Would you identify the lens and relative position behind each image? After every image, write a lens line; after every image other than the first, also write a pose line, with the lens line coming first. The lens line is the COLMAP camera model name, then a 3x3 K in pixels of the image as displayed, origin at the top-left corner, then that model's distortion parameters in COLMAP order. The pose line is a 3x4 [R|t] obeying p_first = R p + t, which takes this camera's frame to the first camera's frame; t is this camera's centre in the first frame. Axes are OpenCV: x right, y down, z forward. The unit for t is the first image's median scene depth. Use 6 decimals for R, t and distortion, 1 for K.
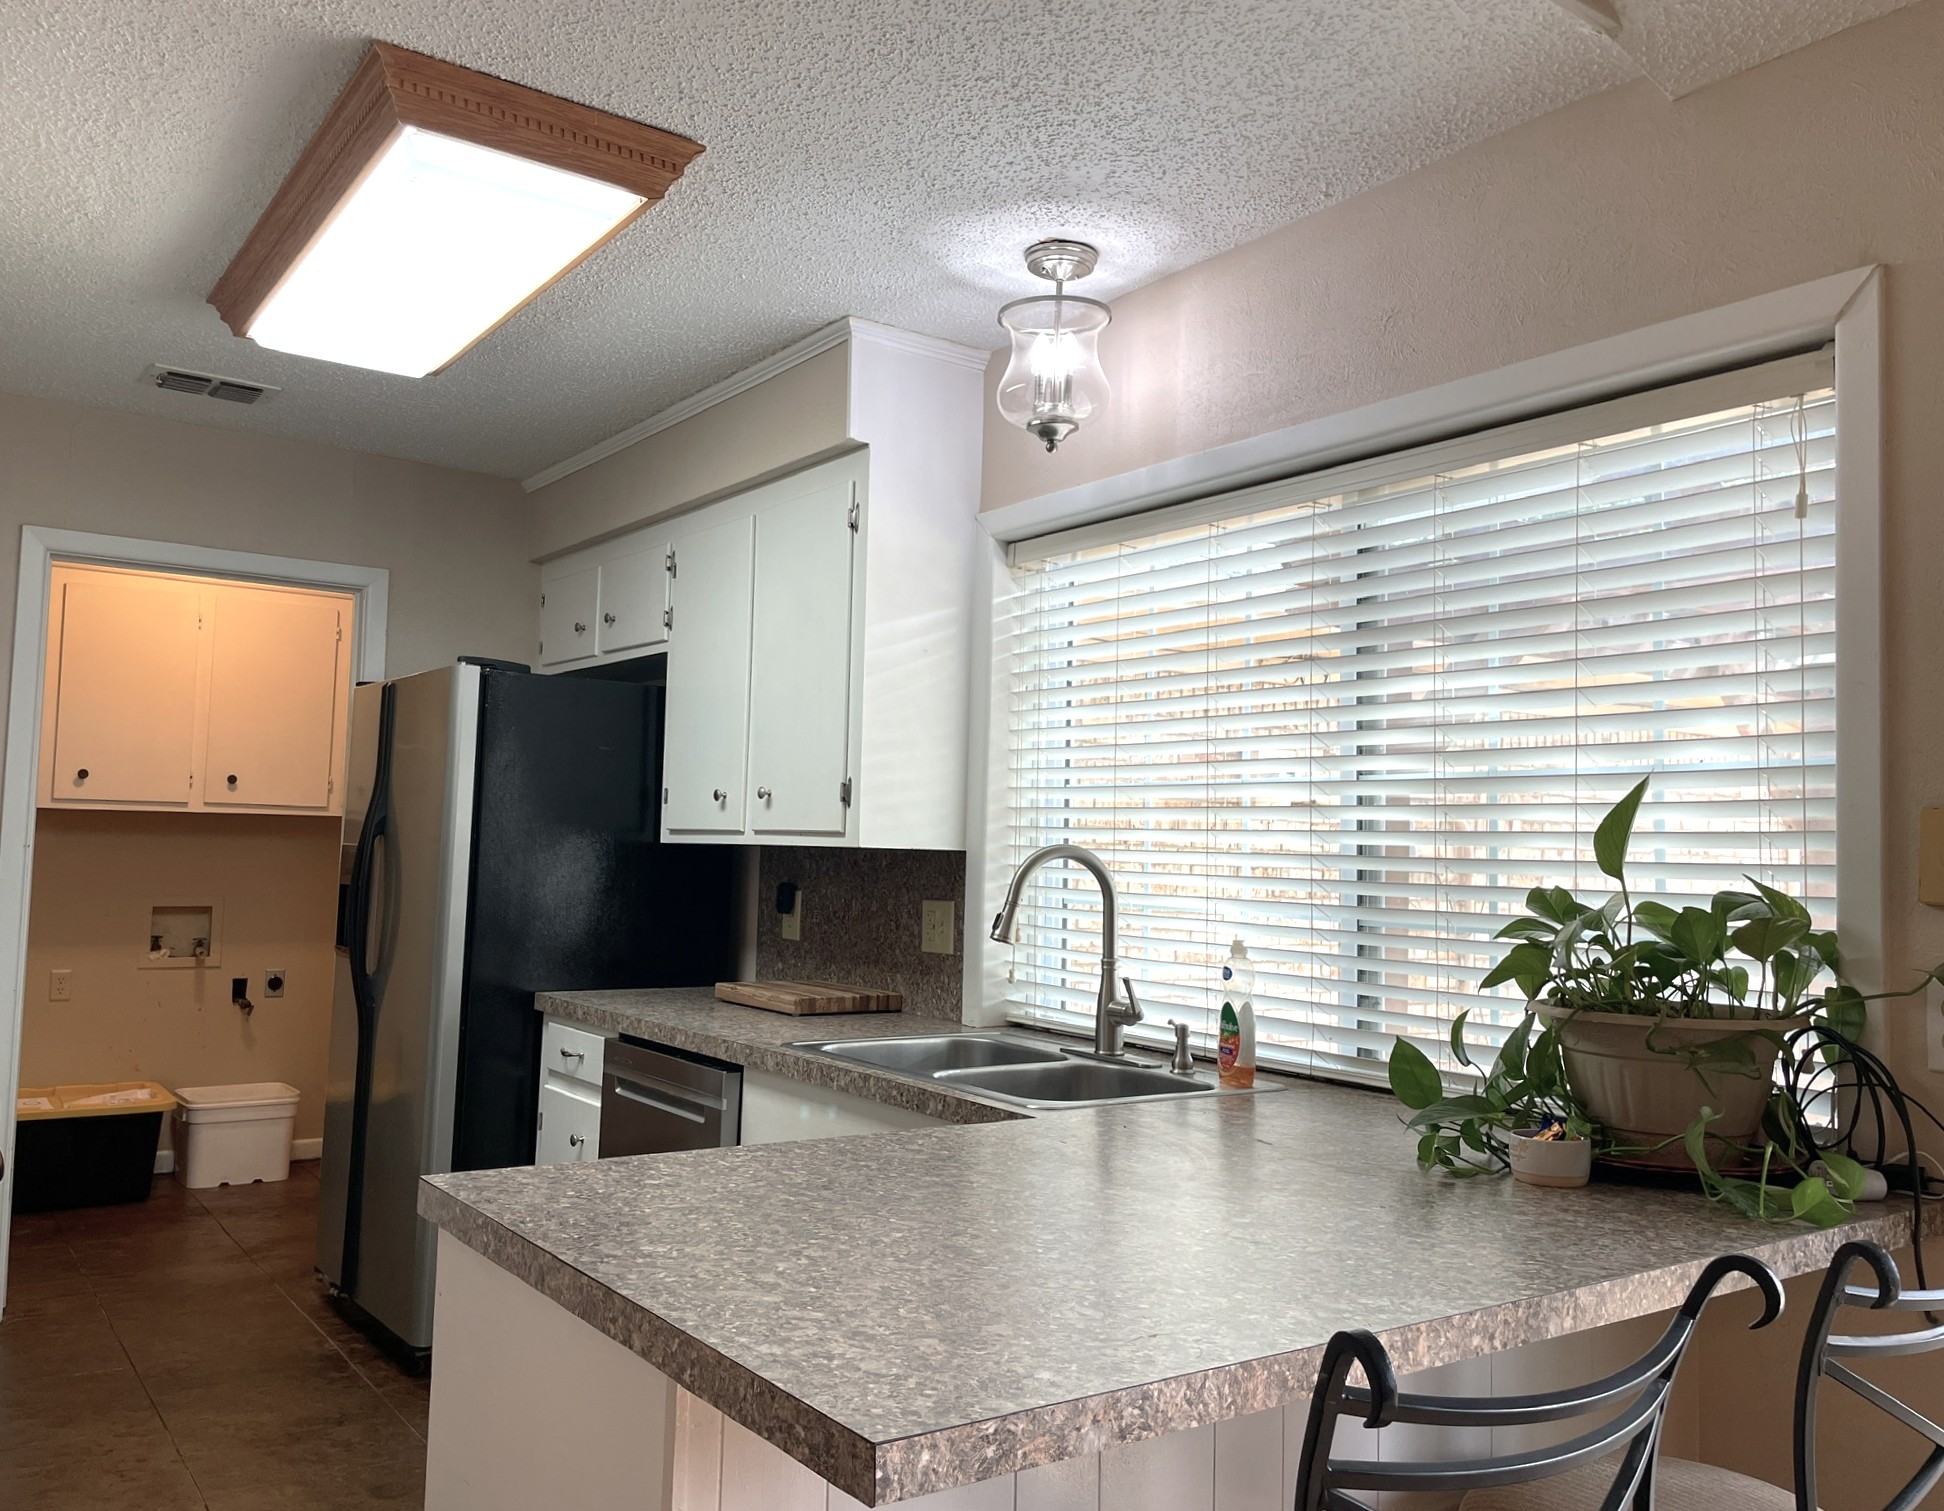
lens RADIAL K [[1549.0, 0, 974.0], [0, 1549.0, 737.0], [0, 0, 1]] dist [0.065784, -0.003802]
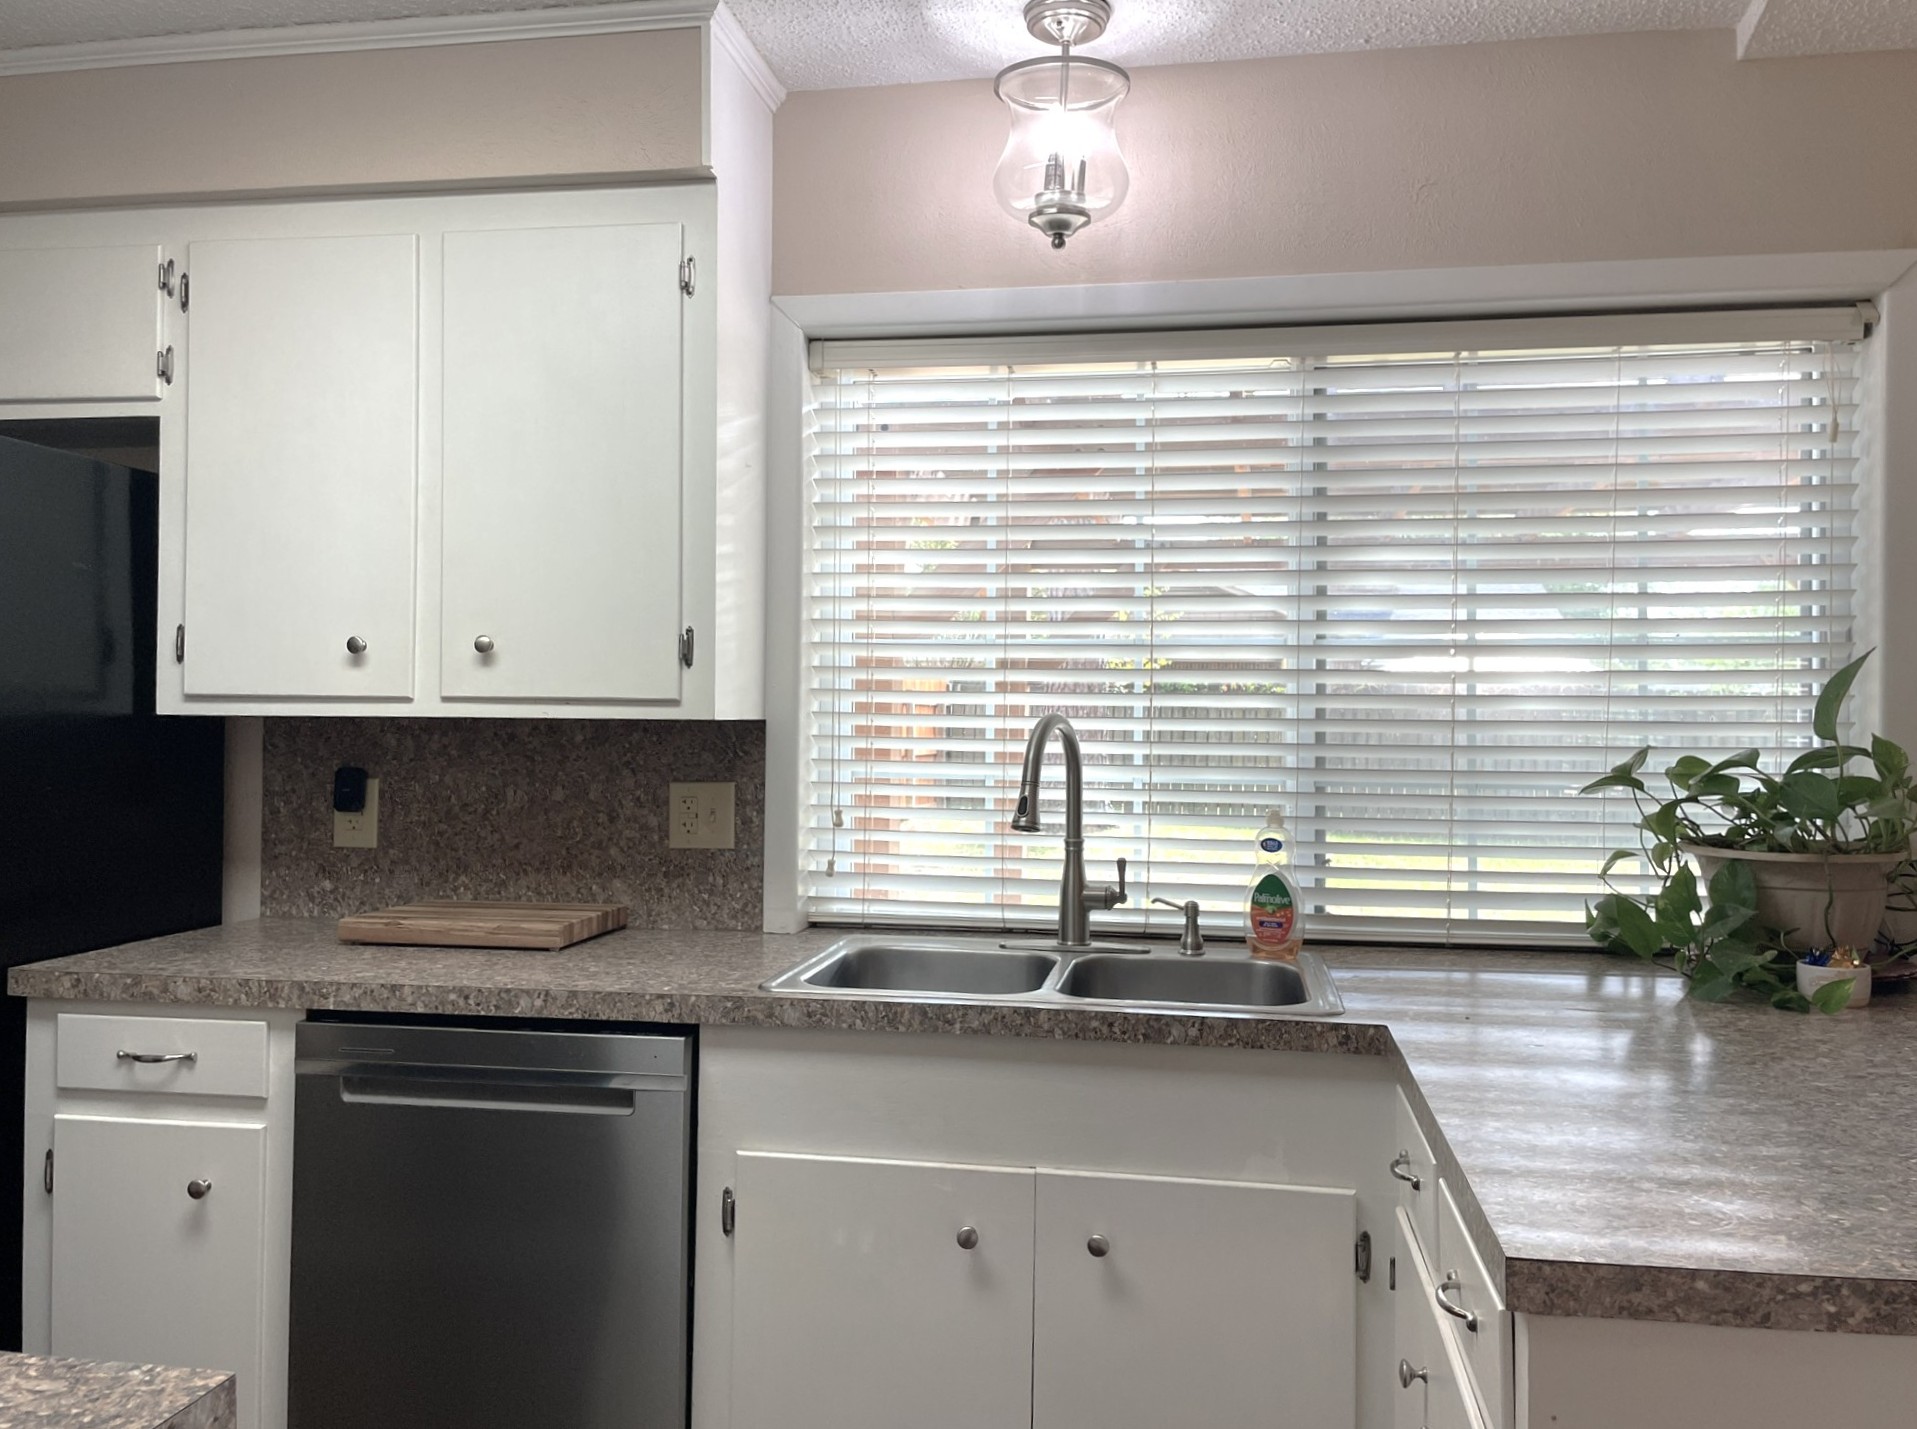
lens RADIAL K [[1508.3, 0, 981.2], [0, 1508.3, 696.7], [0, 0, 1]] dist [0.095389, -0.122701]
pose [[0.711086, -0.010013, 0.703033, -0.566775], [-0.042763, 0.997432, 0.057459, 0.013236], [-0.701803, -0.070922, 0.708832, 0.431714]]
